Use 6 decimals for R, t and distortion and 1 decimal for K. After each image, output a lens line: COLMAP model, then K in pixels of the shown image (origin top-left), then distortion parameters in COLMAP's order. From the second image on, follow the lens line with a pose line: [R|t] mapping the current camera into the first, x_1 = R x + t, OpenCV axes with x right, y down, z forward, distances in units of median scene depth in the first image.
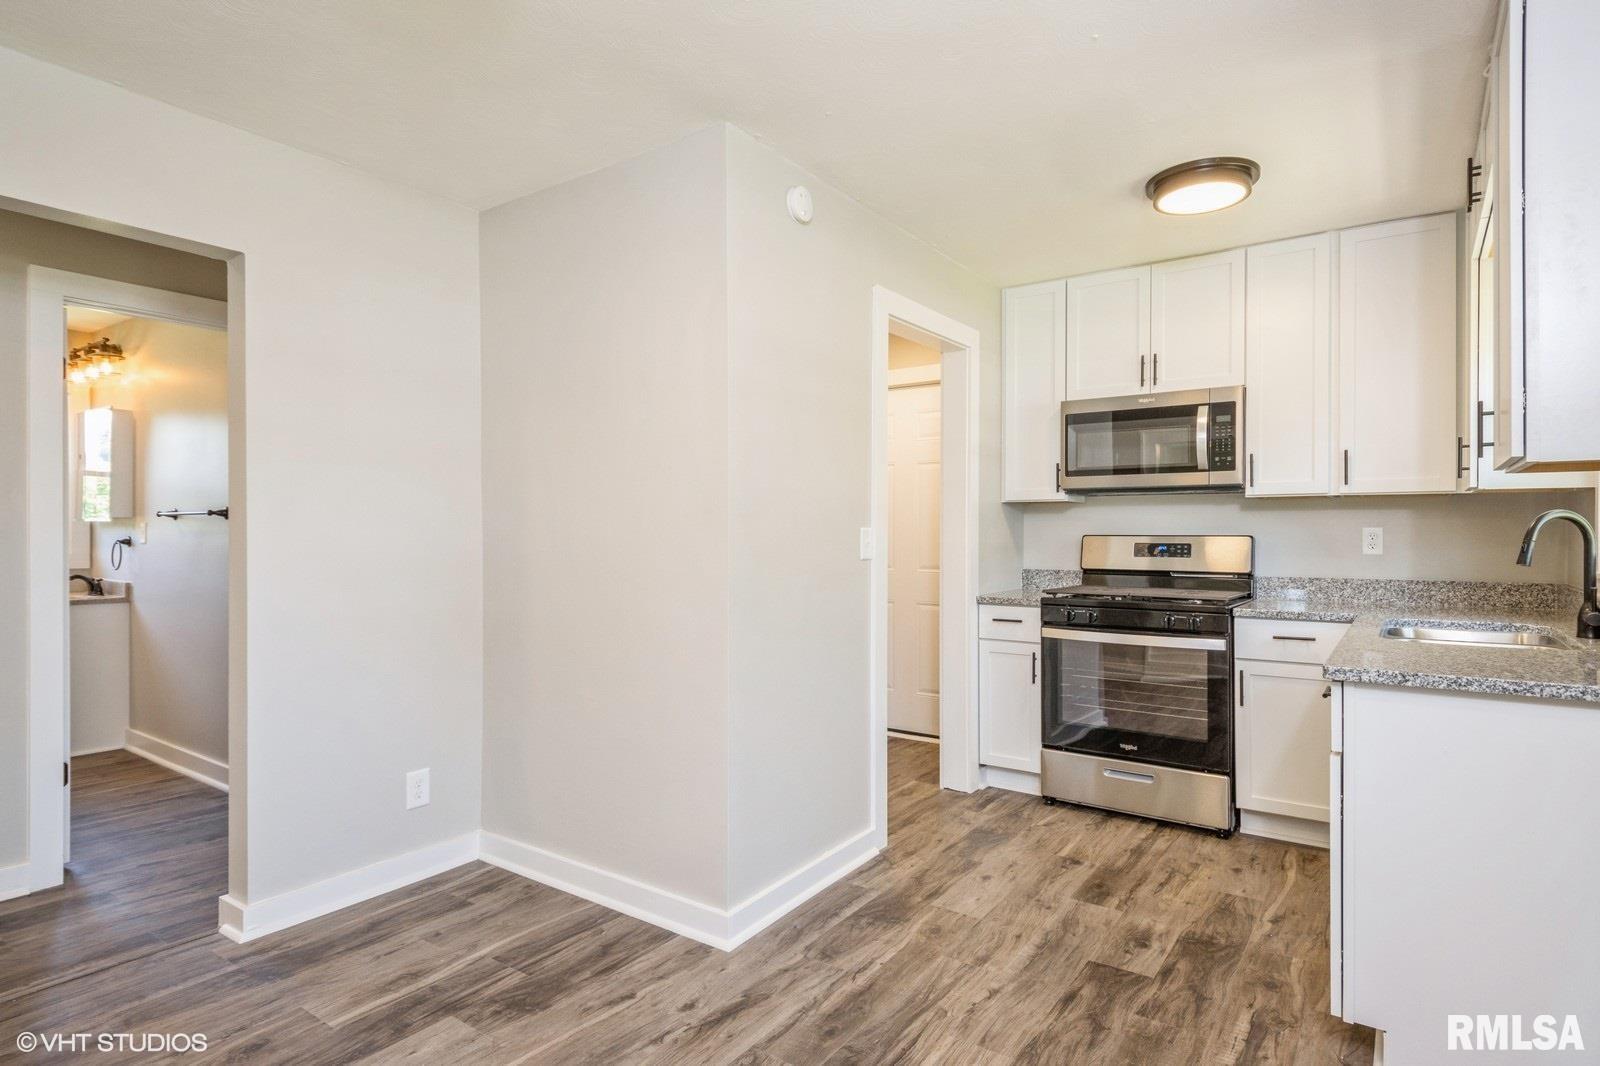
lens RADIAL K [[806.2, 0, 800.0], [0, 806.2, 533.0], [0, 0, 1]] dist [0.001286, -0.010889]
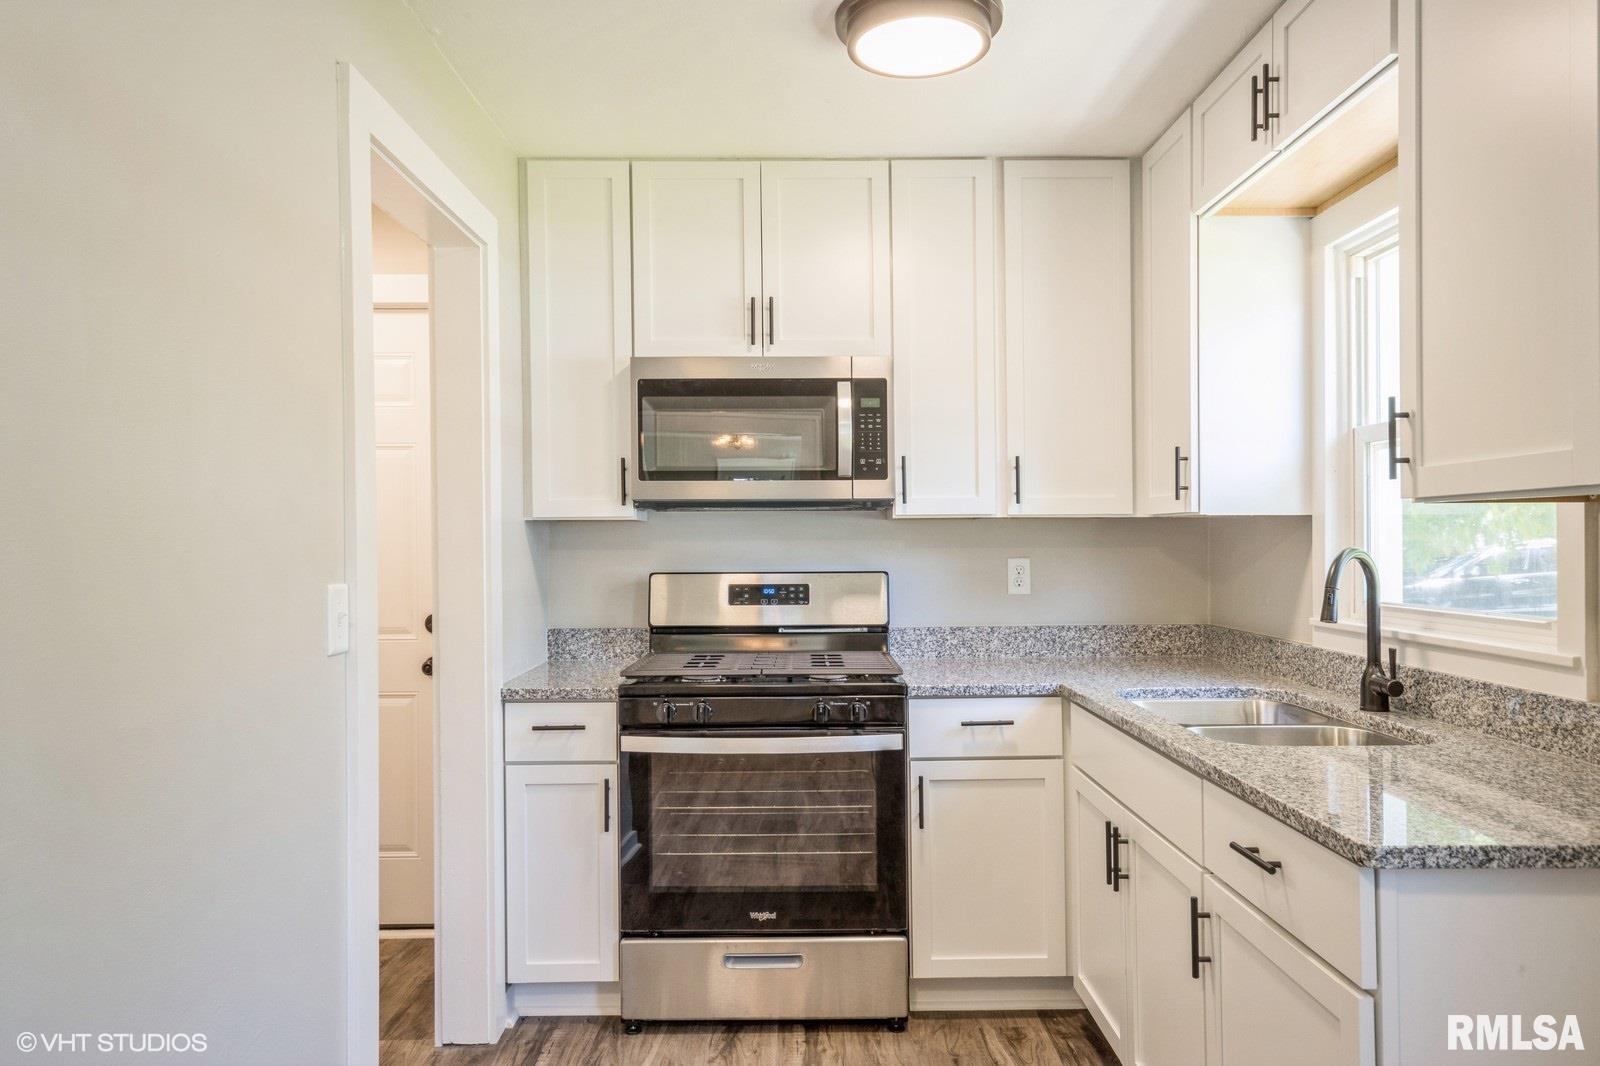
lens RADIAL K [[1054.0, 0, 795.3], [0, 1054.0, 545.1], [0, 0, 1]] dist [-0.000618, 0.000537]
pose [[0.809995, -0.008617, 0.586374, -0.047621], [0.008531, 0.999959, 0.002911, -0.023644], [-0.586375, 0.002644, 0.810035, 0.301871]]
